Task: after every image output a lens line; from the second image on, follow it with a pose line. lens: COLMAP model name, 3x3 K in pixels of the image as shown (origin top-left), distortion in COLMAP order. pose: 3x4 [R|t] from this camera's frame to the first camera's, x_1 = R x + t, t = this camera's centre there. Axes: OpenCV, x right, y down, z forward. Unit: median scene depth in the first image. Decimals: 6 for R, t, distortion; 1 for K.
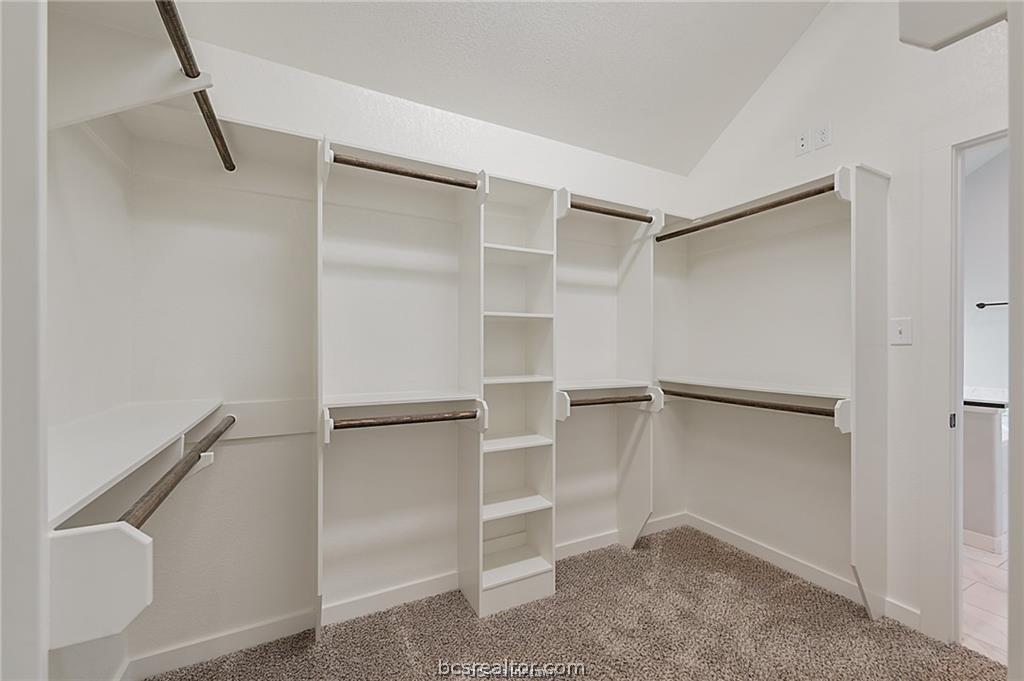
lens RADIAL K [[406.5, 0, 512.7], [0, 406.5, 345.4], [0, 0, 1]] dist [0.001682, 0.000221]
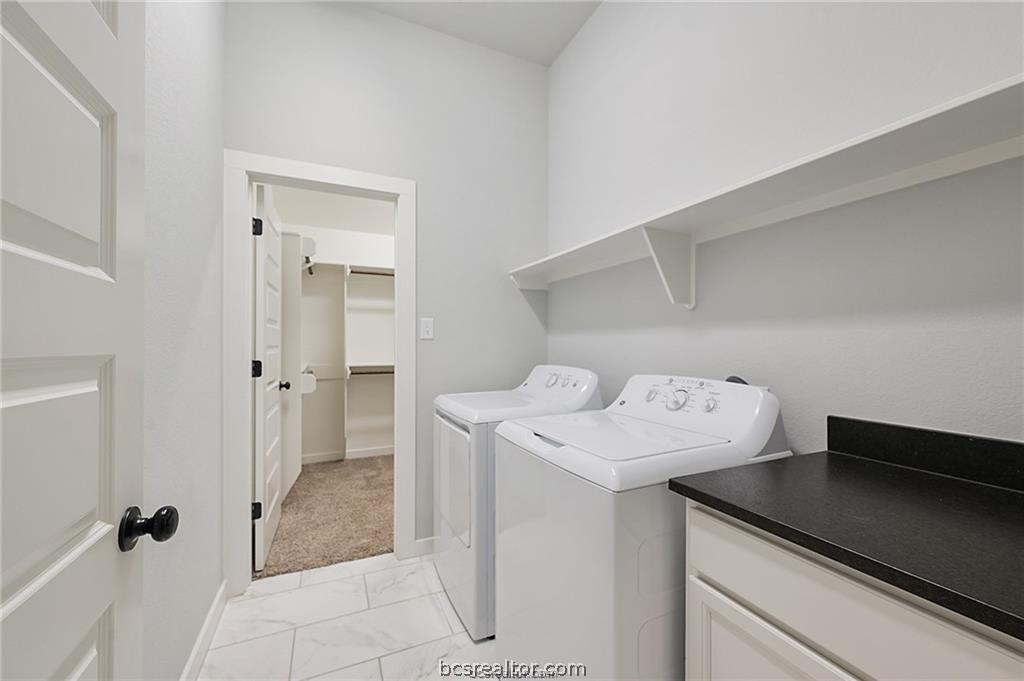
lens RADIAL K [[406.5, 0, 514.4], [0, 406.5, 343.3], [0, 0, 1]] dist [0.001682, 0.000221]
pose [[0.998750, -0.001966, -0.049941, 0.707674], [0.002132, 0.999992, 0.003261, -0.001568], [0.049934, -0.003364, 0.998747, -1.487291]]
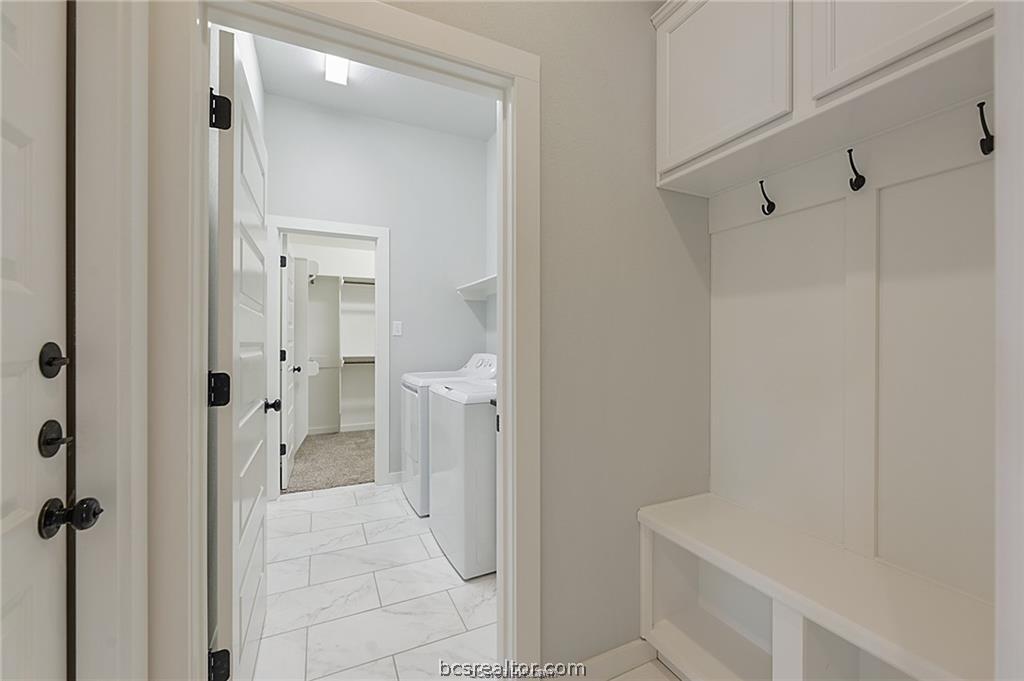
lens RADIAL K [[406.5, 0, 508.9], [0, 406.5, 339.5], [0, 0, 1]] dist [0.001682, 0.000221]
pose [[0.998980, -0.001953, -0.045105, 0.990634], [0.002181, 0.999985, 0.004990, -0.002178], [0.045095, -0.005083, 0.998970, -2.121196]]
